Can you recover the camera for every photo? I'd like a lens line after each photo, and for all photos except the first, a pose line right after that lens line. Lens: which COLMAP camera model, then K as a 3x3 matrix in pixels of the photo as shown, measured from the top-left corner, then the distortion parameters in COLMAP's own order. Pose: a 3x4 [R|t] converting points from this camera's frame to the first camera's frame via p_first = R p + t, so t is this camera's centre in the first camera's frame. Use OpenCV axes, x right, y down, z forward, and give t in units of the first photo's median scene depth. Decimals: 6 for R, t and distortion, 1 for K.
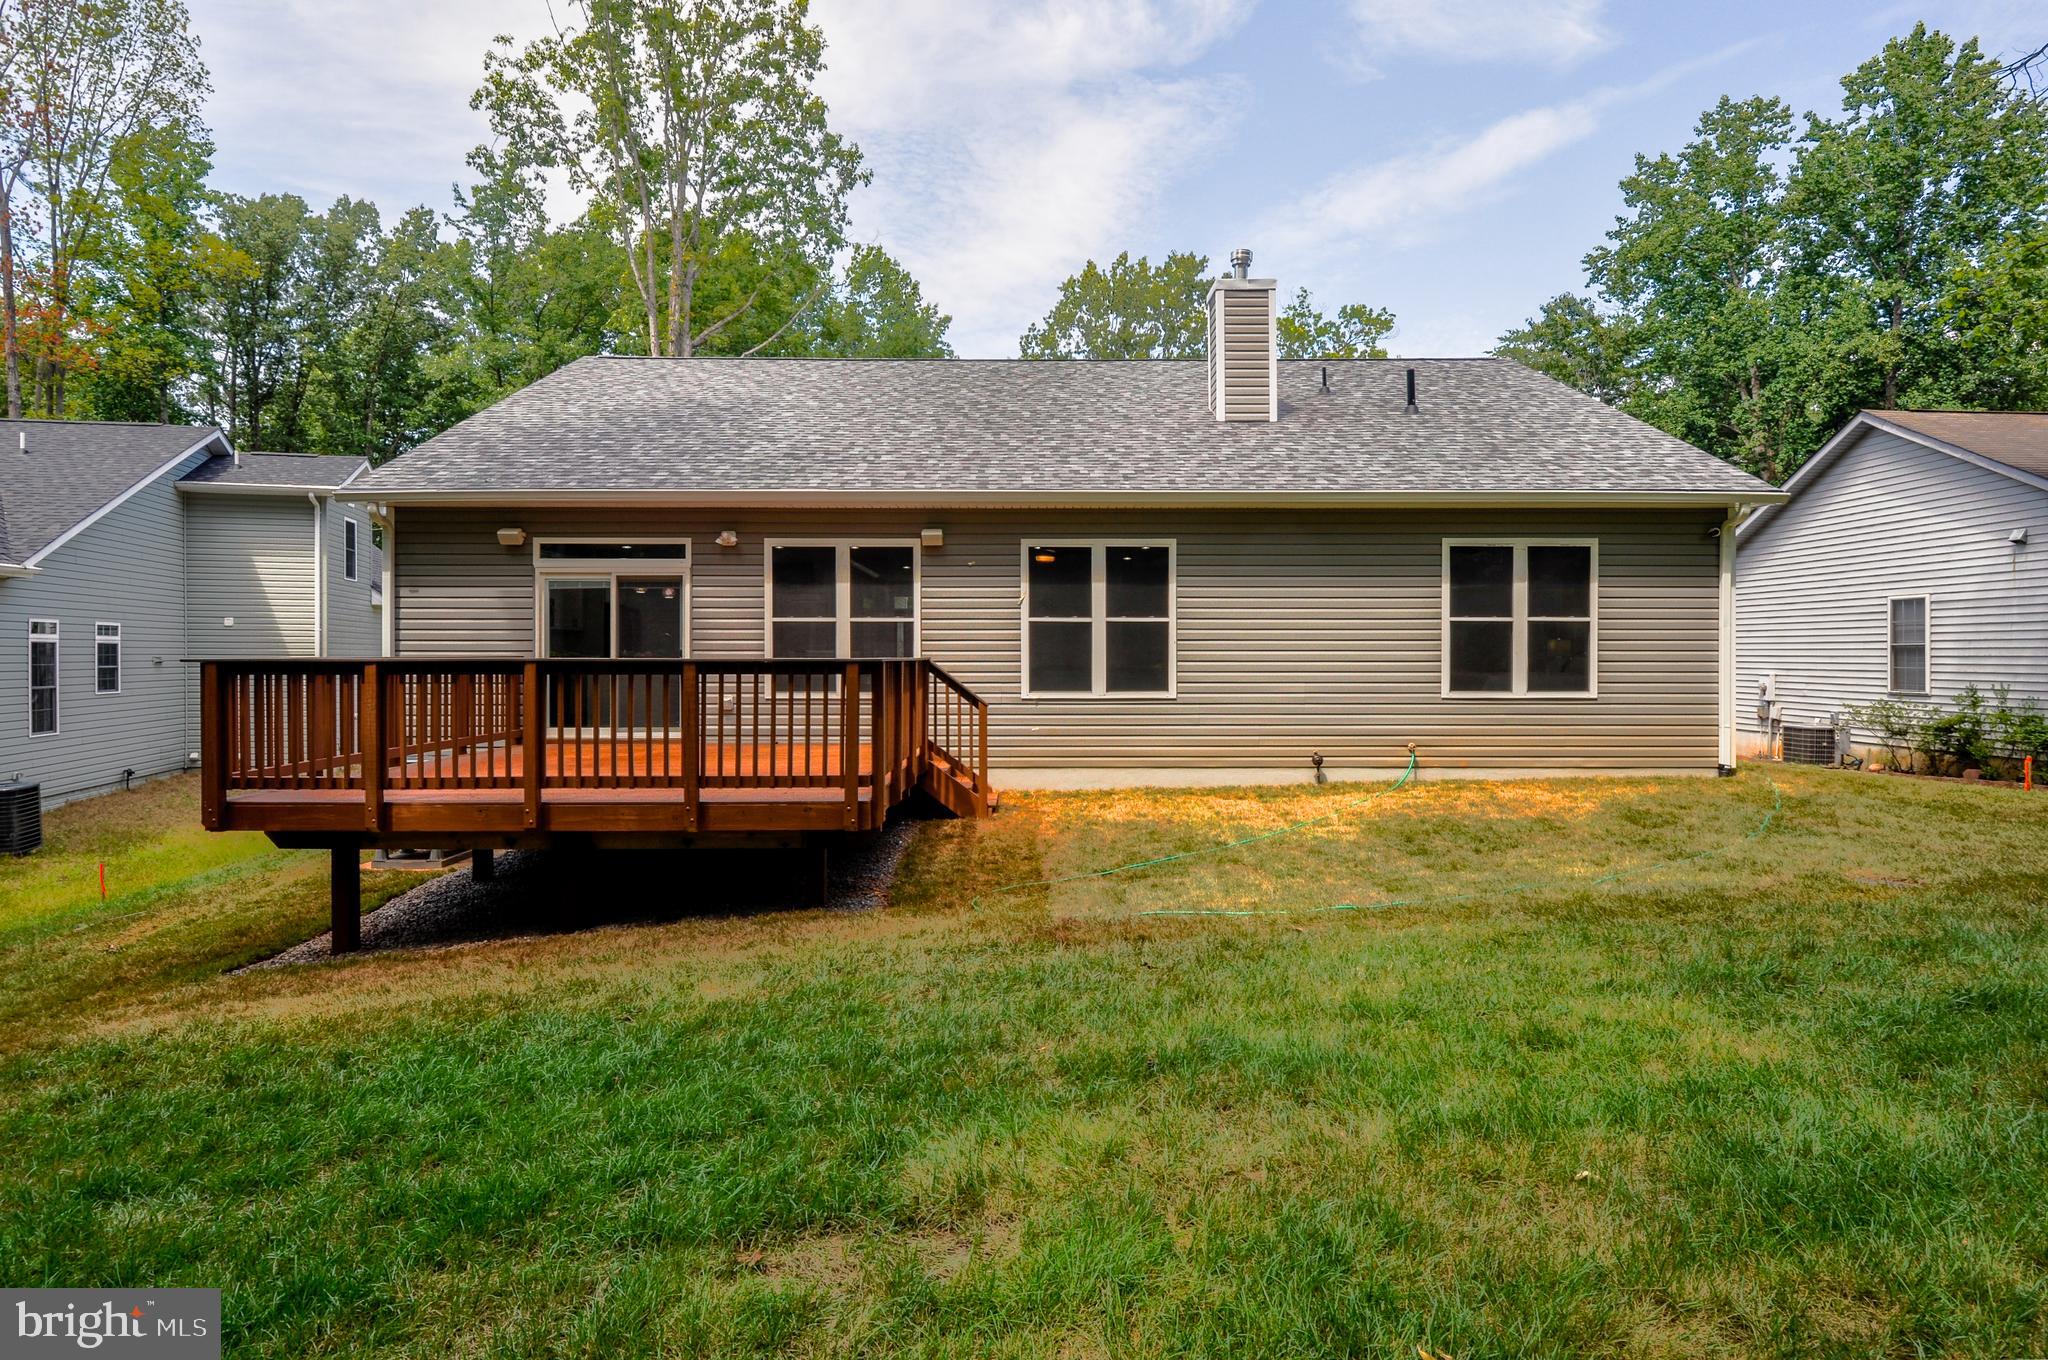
lens RADIAL K [[1040.8, 0, 1024.0], [0, 1040.8, 680.0], [0, 0, 1]] dist [0.005196, -0.021172]
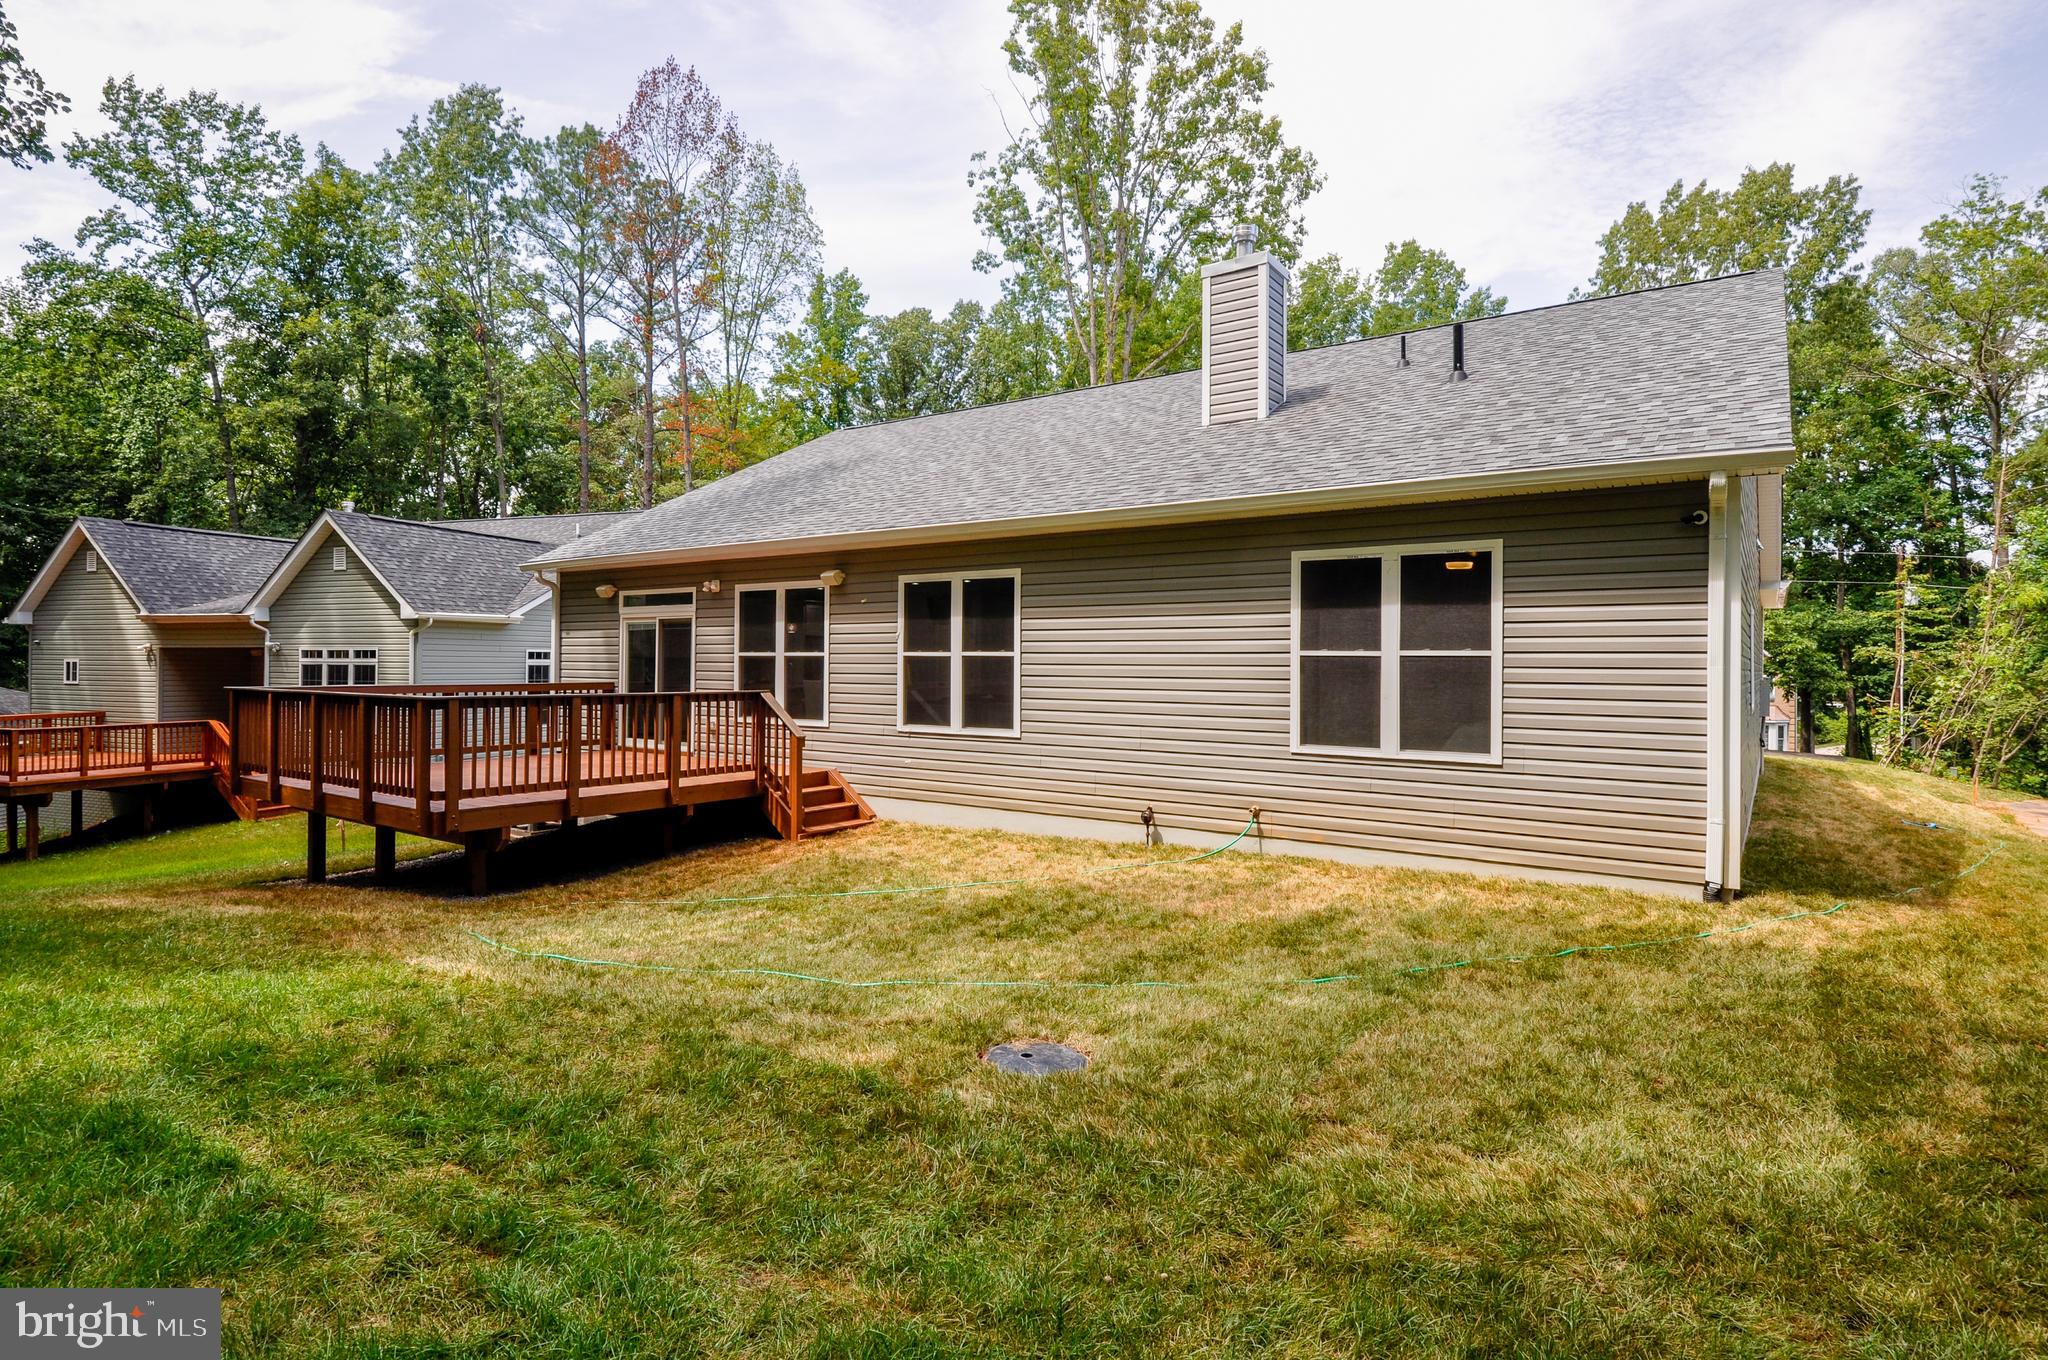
lens RADIAL K [[1040.8, 0, 1024.0], [0, 1040.8, 680.0], [0, 0, 1]] dist [0.005196, -0.021172]
pose [[0.812967, 0.013967, -0.582143, 0.697418], [-0.024052, 0.999665, -0.009605, -0.025503], [0.581813, 0.021810, 0.813030, 0.236633]]
